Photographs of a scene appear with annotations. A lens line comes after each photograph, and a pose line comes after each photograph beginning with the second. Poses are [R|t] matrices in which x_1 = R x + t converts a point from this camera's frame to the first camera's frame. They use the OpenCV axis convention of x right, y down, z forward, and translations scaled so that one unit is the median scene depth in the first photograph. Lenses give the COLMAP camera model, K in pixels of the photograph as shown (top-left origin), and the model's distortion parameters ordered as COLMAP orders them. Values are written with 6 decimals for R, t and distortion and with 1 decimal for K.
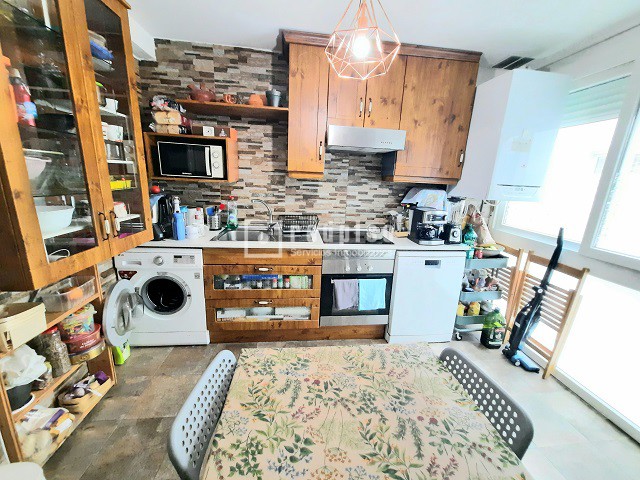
lens RADIAL K [[256.2, 0, 330.6], [0, 256.2, 238.1], [0, 0, 1]] dist [0.003673, 0.000634]
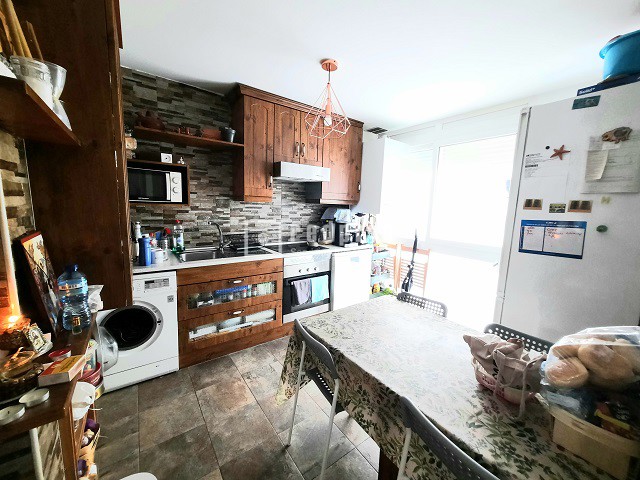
lens RADIAL K [[256.2, 0, 333.5], [0, 256.2, 238.2], [0, 0, 1]] dist [0.003673, 0.000634]
pose [[0.856721, -0.082380, 0.509158, -0.425704], [0.123820, 0.991144, -0.047979, 0.036580], [-0.500697, 0.104148, 0.859335, -0.187174]]
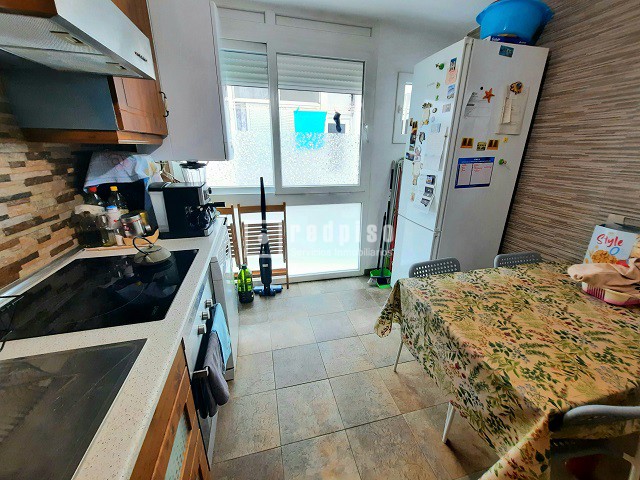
lens RADIAL K [[262.7, 0, 331.0], [0, 262.7, 237.2], [0, 0, 1]] dist [0.002971, 0.000344]
pose [[-0.139921, -0.366727, 0.919746, -0.363239], [0.209719, 0.896834, 0.389496, -0.183344], [-0.967698, 0.247387, -0.048576, 0.729347]]
